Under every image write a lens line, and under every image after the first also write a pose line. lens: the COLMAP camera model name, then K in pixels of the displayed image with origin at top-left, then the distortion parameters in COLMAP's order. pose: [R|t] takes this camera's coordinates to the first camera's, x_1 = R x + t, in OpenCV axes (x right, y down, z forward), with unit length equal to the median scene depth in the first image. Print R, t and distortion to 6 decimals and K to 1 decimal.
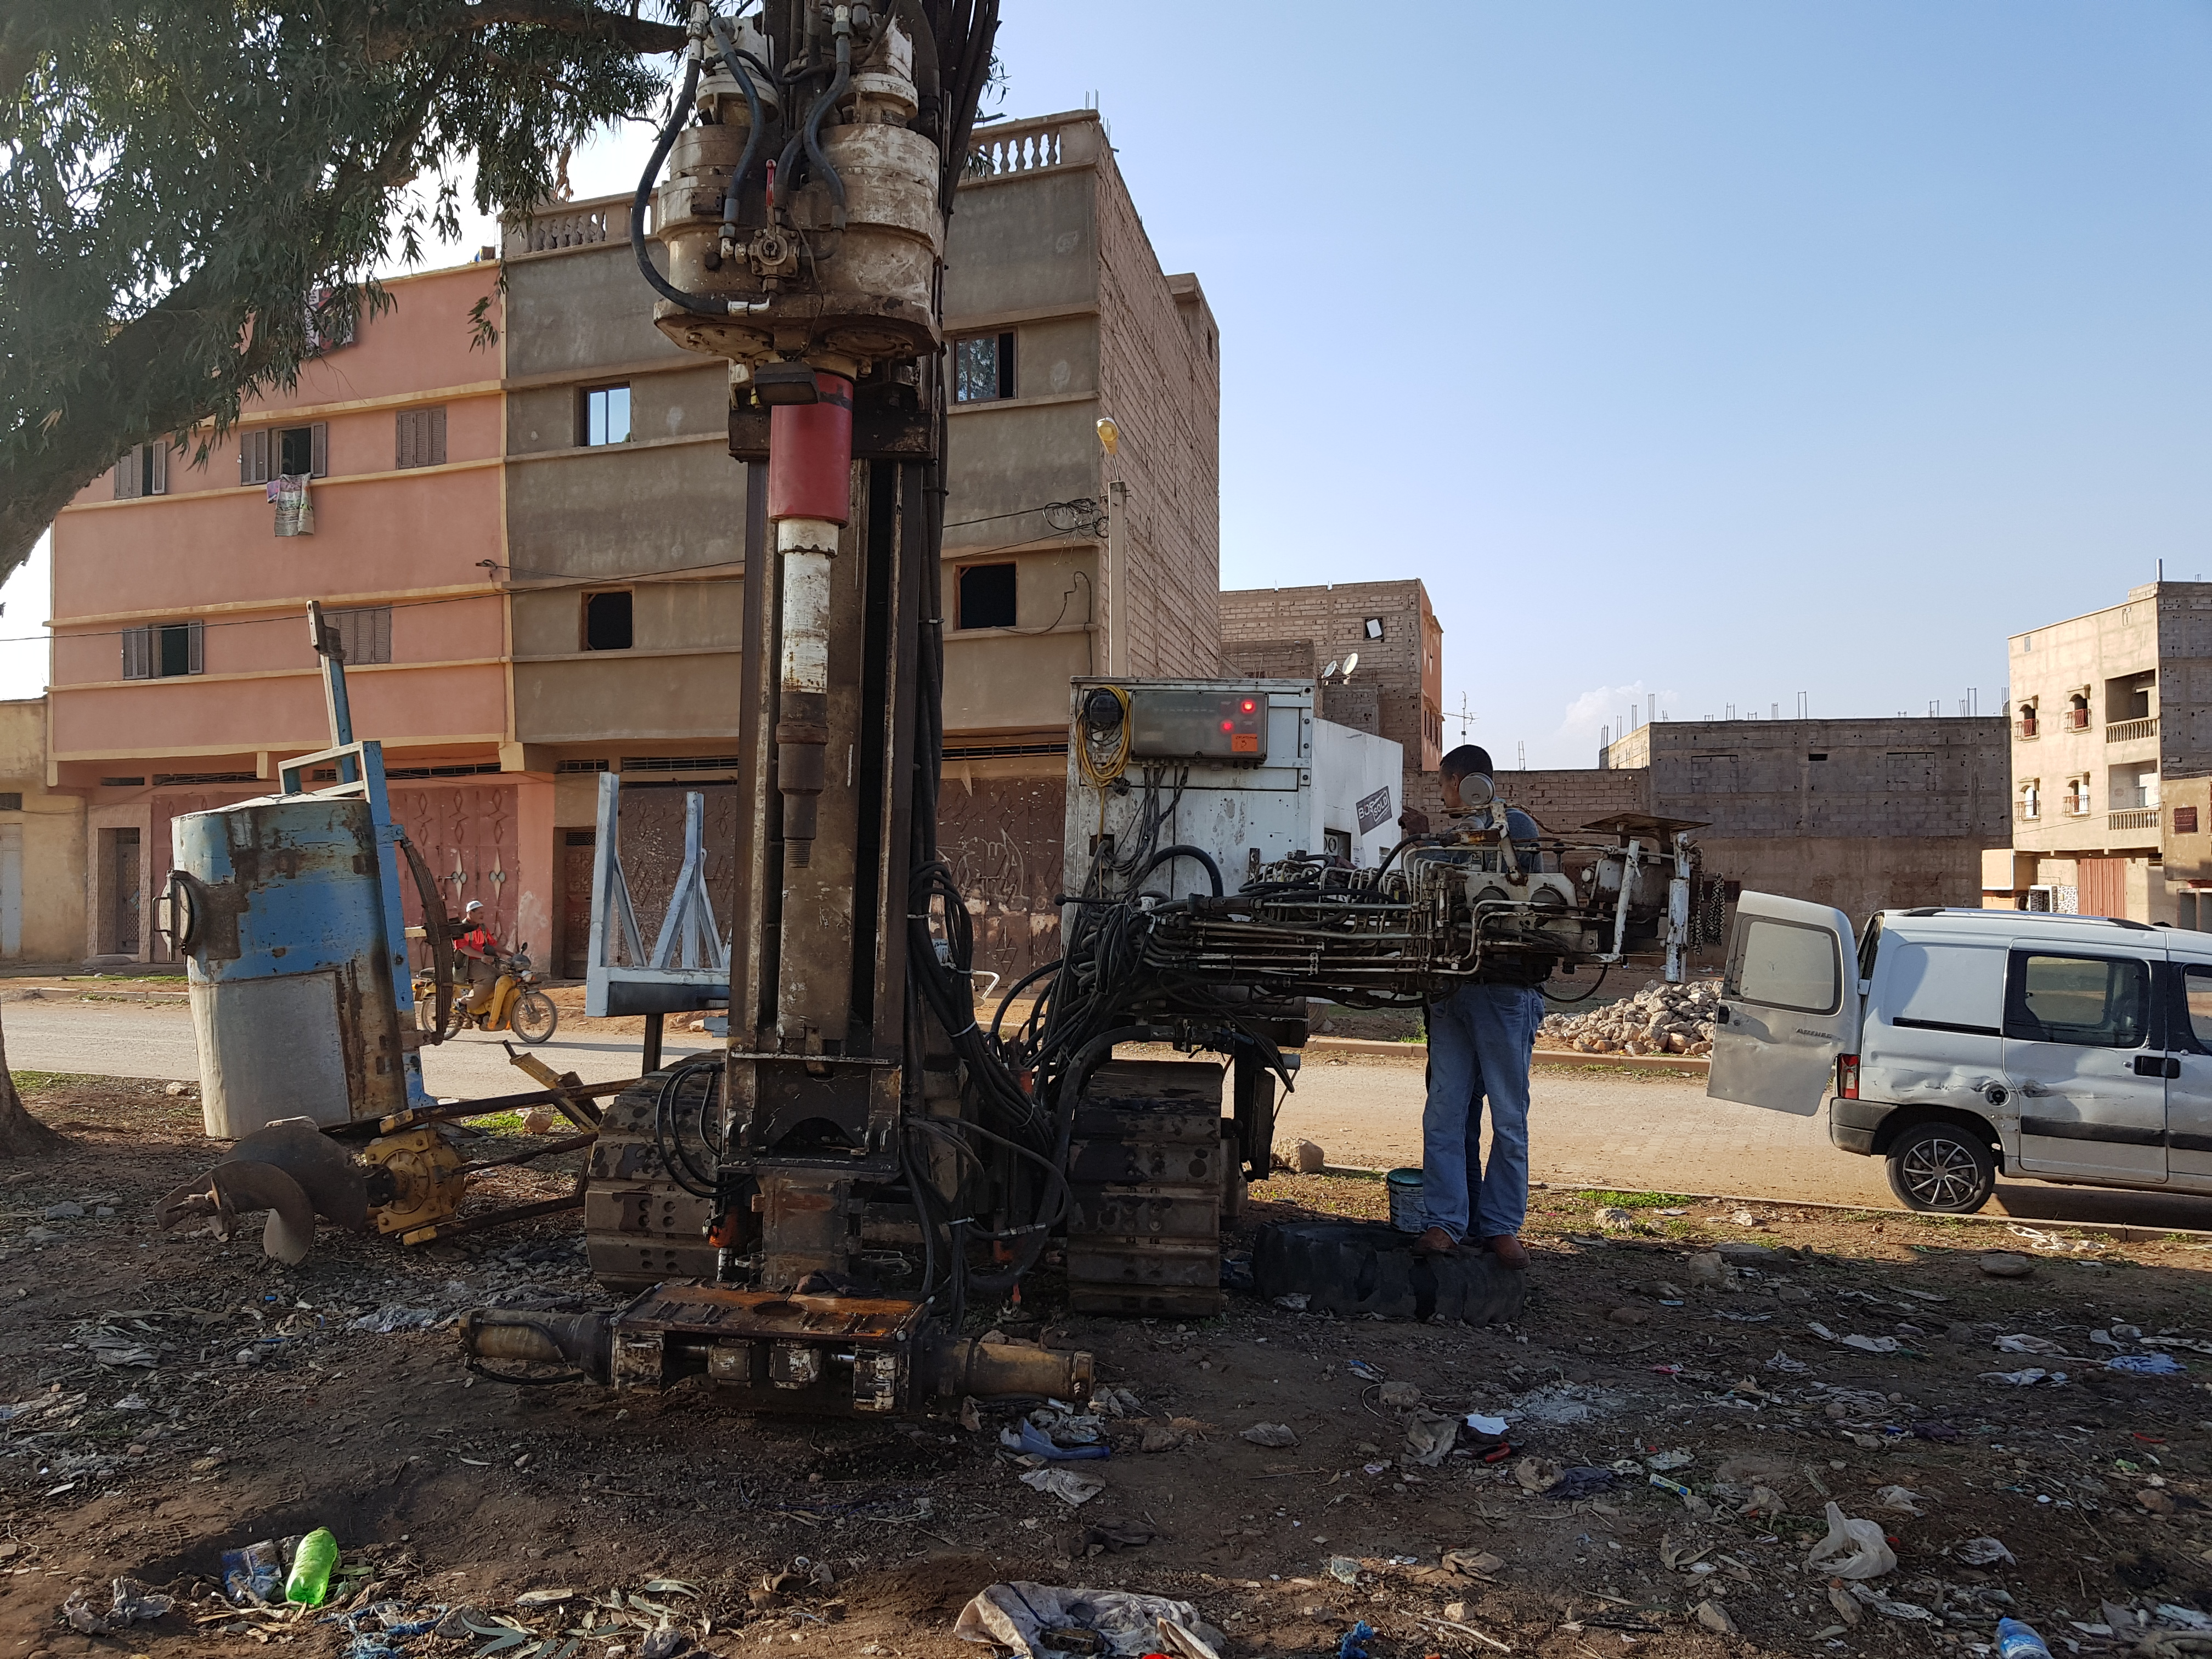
lens RADIAL K [[1707.8, 0, 1042.0], [0, 1707.8, 839.1], [0, 0, 1]] dist [0.076887, -0.117463]
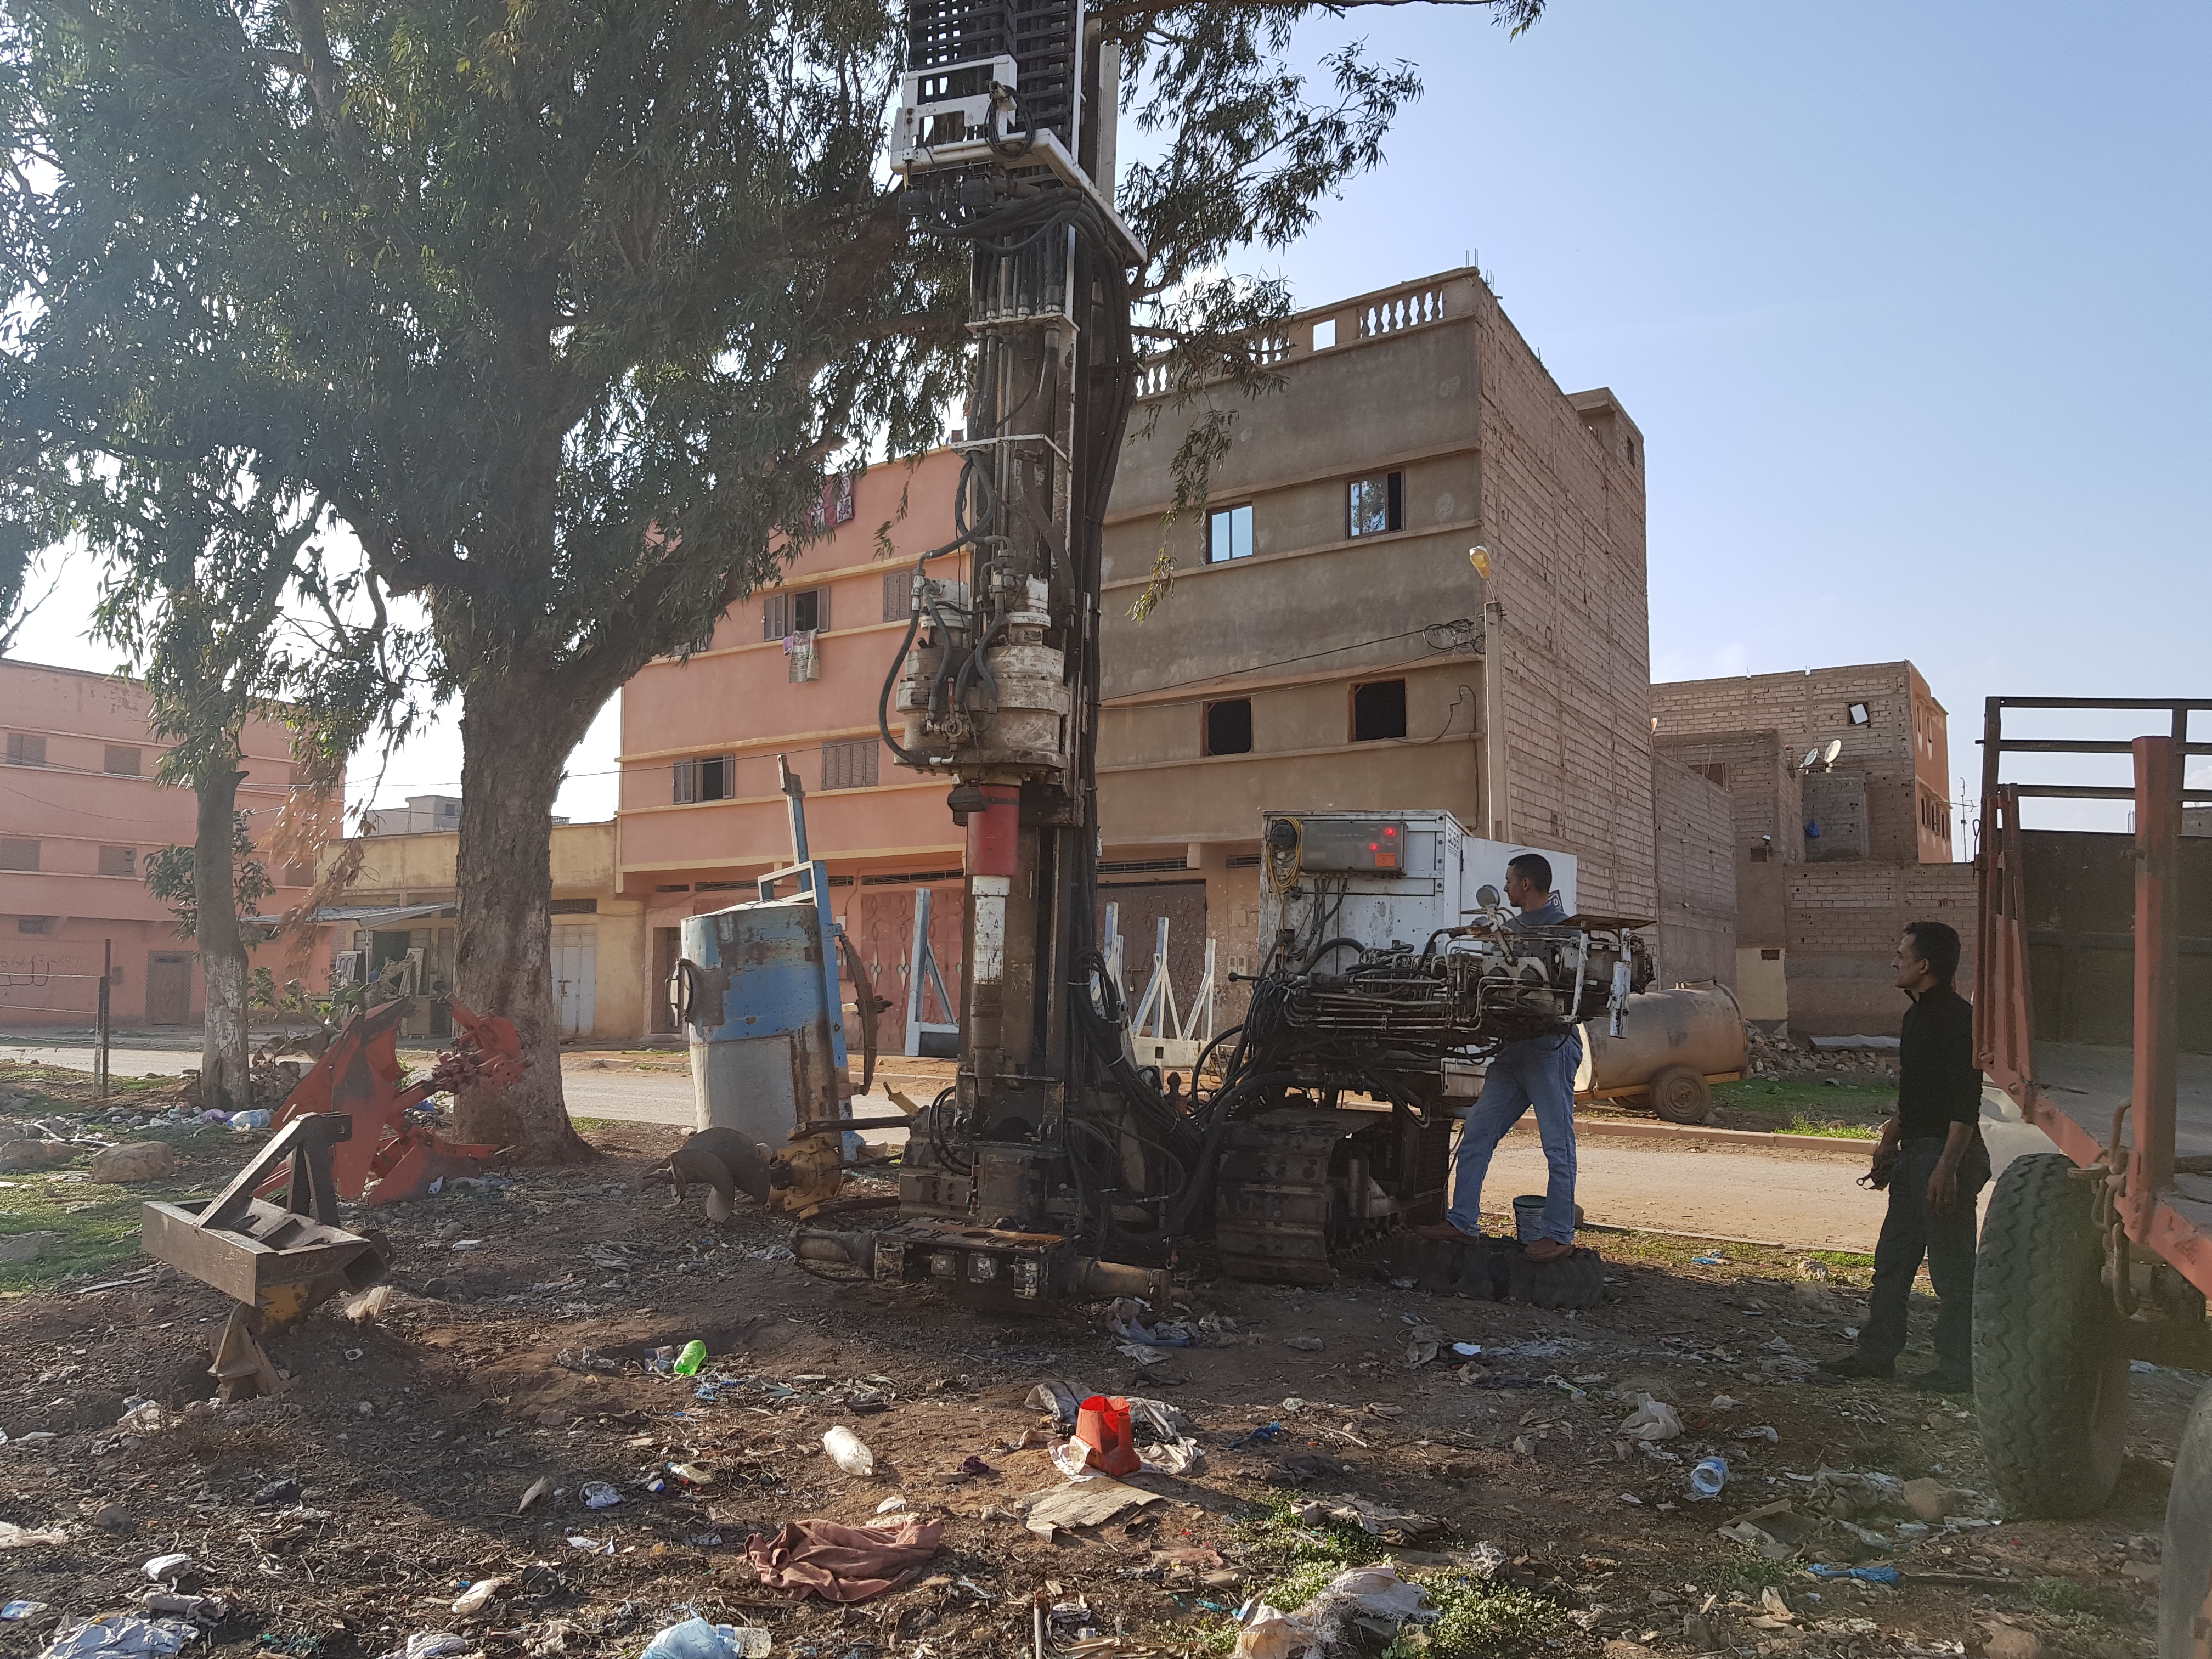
lens RADIAL K [[1707.8, 0, 1065.5], [0, 1707.8, 811.3], [0, 0, 1]] dist [0.076887, -0.117463]
pose [[0.963043, -0.021646, -0.268478, 0.148484], [0.002157, 0.997353, -0.072674, 0.001220], [0.269340, 0.069410, 0.960541, -0.212507]]
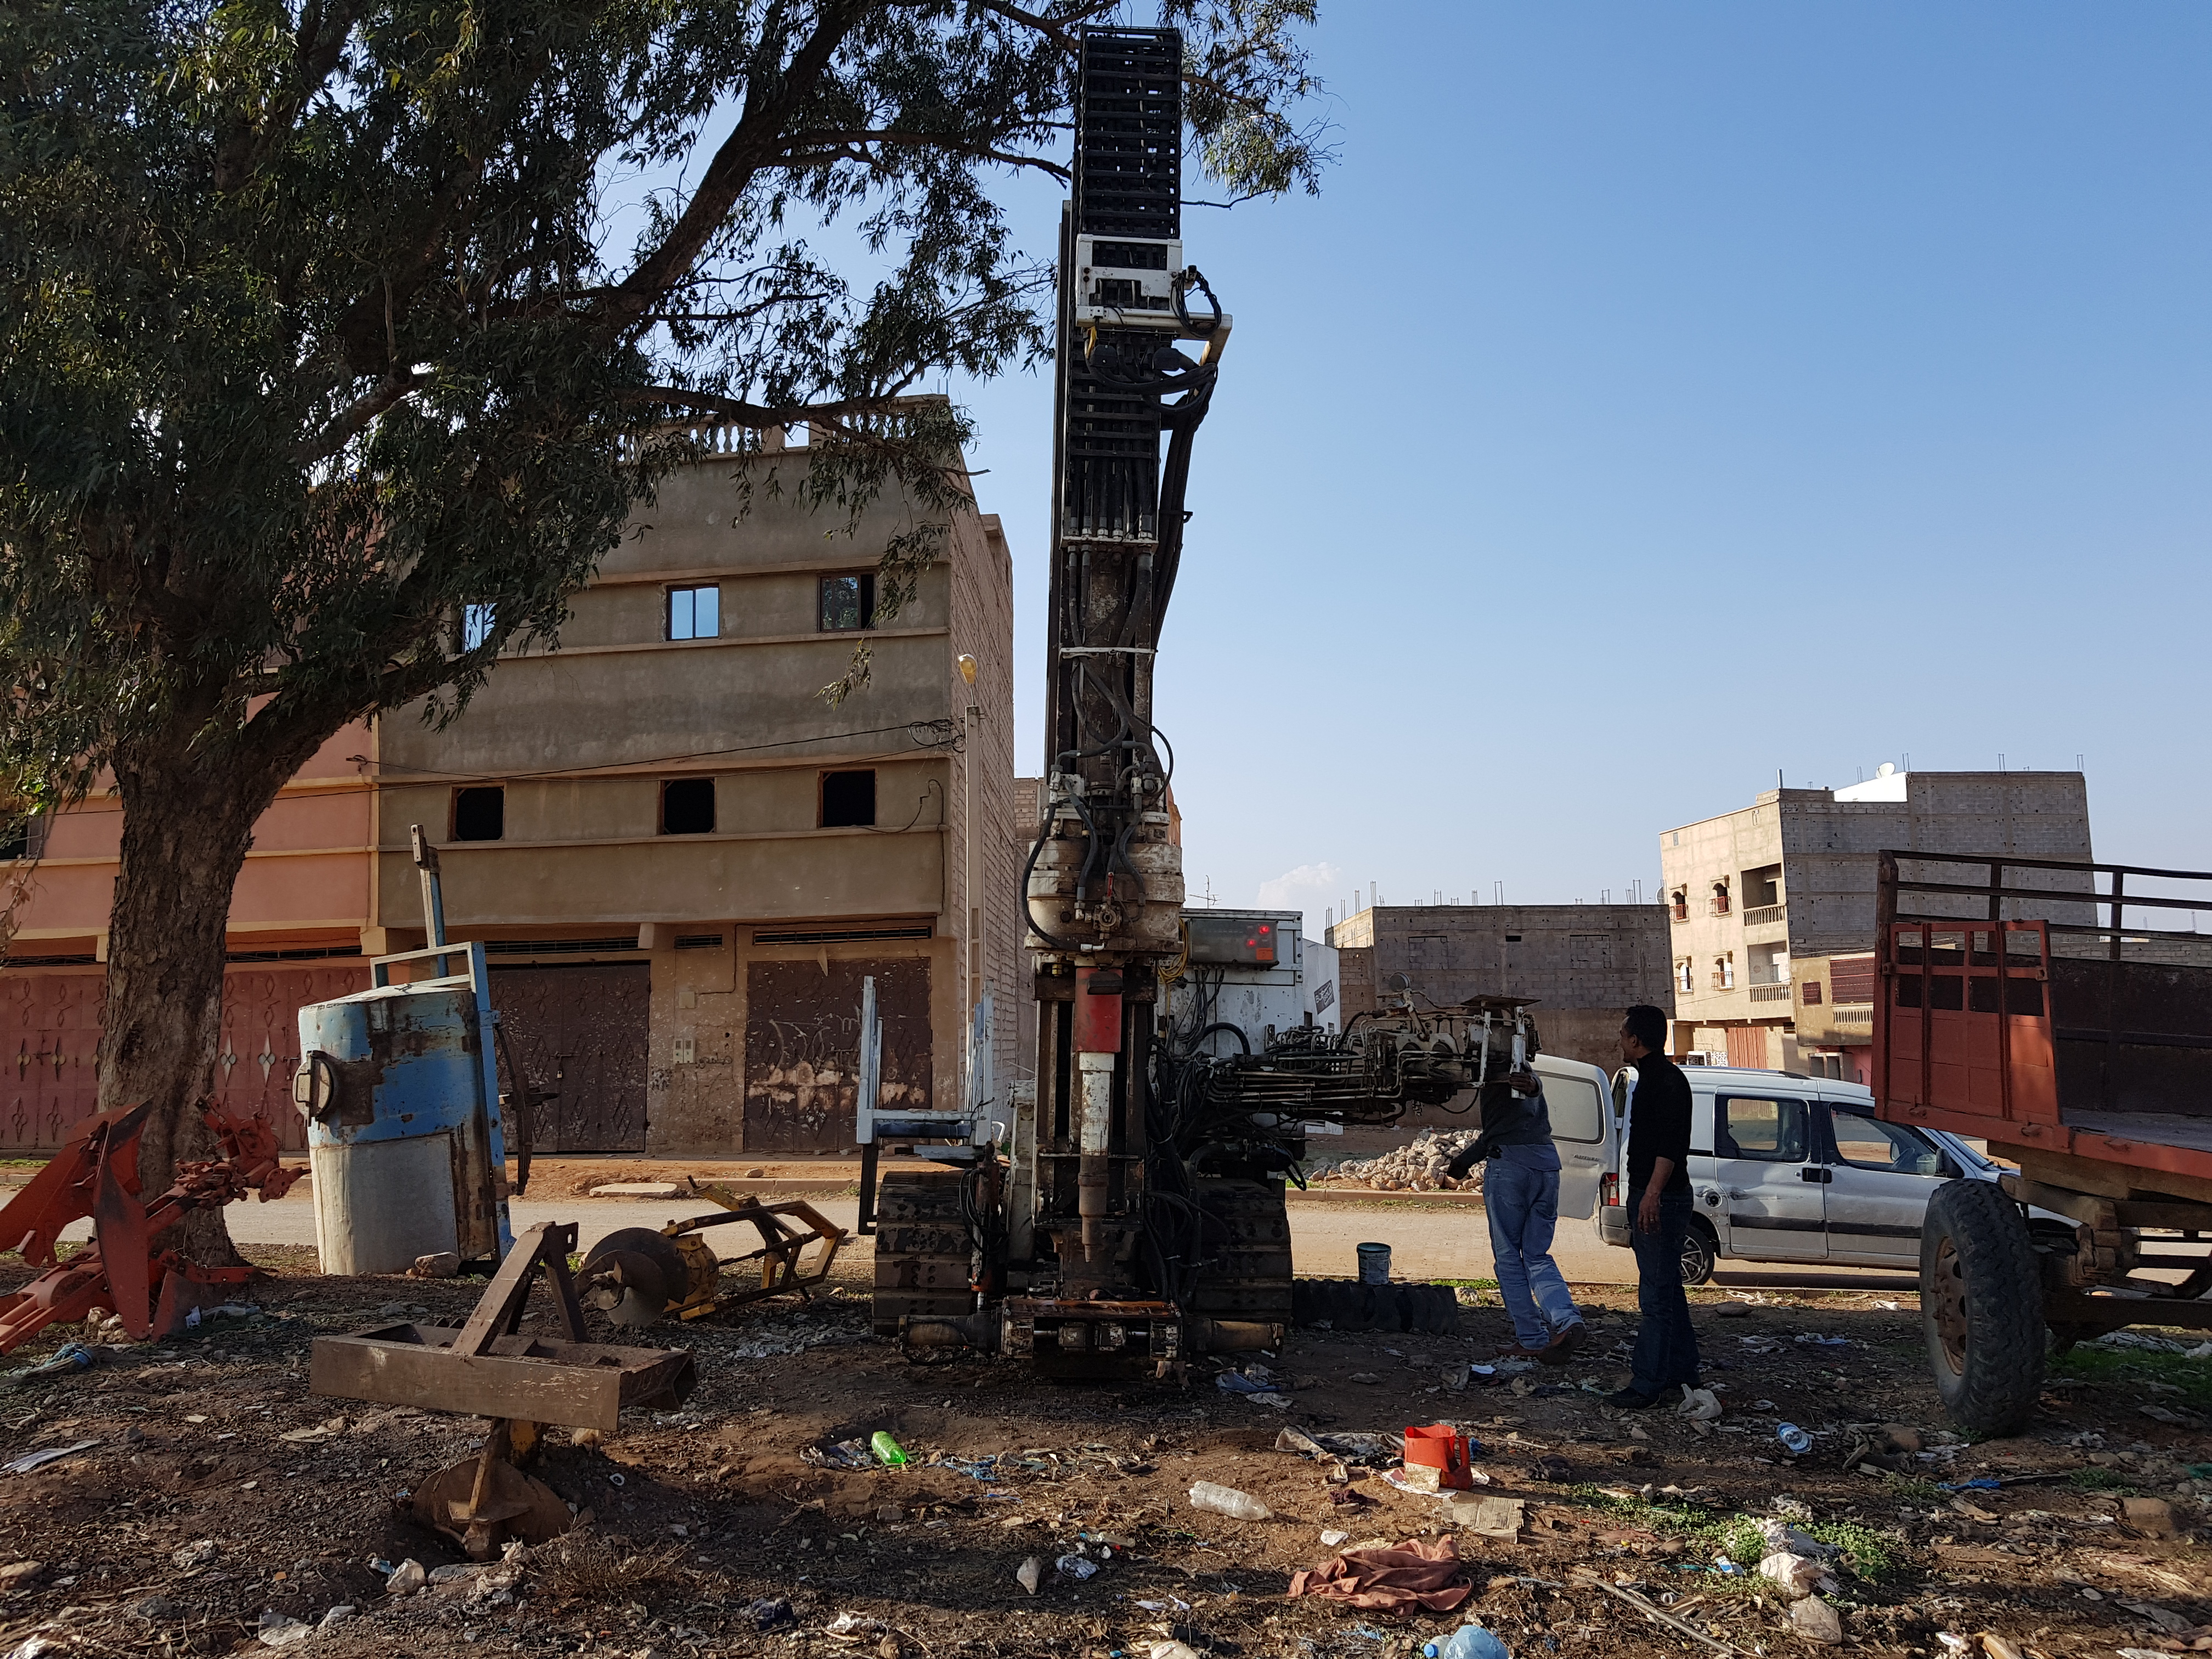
lens RADIAL K [[1707.8, 0, 1078.7], [0, 1707.8, 808.8], [0, 0, 1]] dist [0.076887, -0.117463]
pose [[0.982628, 0.016377, 0.184863, -0.204053], [0.005536, 0.993069, -0.117400, -0.004682], [-0.185504, 0.116384, 0.975727, -0.288700]]
